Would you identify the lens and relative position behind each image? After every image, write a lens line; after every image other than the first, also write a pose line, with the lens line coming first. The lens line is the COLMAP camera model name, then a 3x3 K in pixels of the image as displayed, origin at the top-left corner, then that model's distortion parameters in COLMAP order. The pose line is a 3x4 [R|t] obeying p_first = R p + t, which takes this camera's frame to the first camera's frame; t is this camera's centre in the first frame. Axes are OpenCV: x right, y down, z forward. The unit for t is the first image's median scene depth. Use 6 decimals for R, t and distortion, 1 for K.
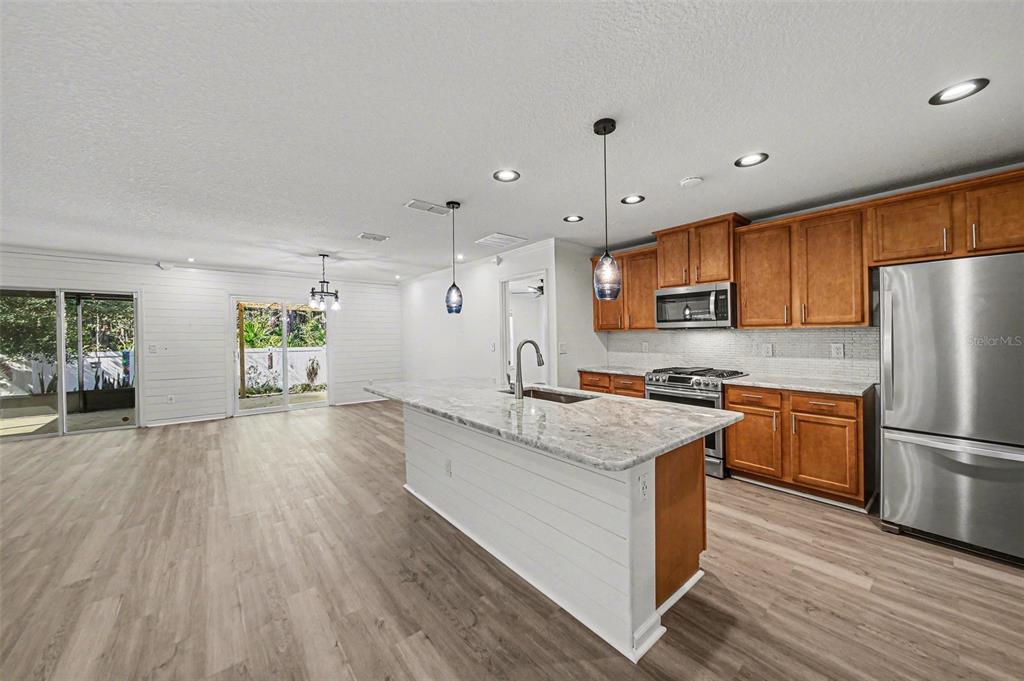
lens RADIAL K [[363.7, 0, 515.5], [0, 363.7, 339.8], [0, 0, 1]] dist [-0.008506, -0.000024]
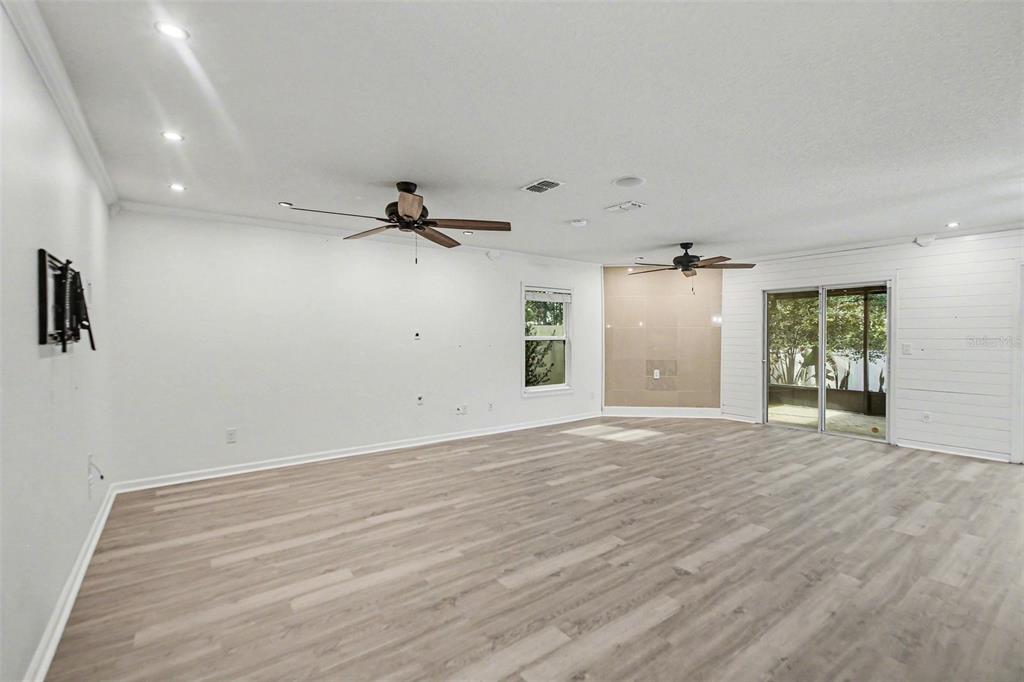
lens RADIAL K [[452.8, 0, 517.4], [0, 452.8, 339.6], [0, 0, 1]] dist [-0.002203, -0.000292]
pose [[-0.059840, 0.012450, -0.998130, 0.061839], [-0.010298, 0.999861, 0.013089, -0.001309], [0.998155, 0.011062, -0.059703, 0.349613]]
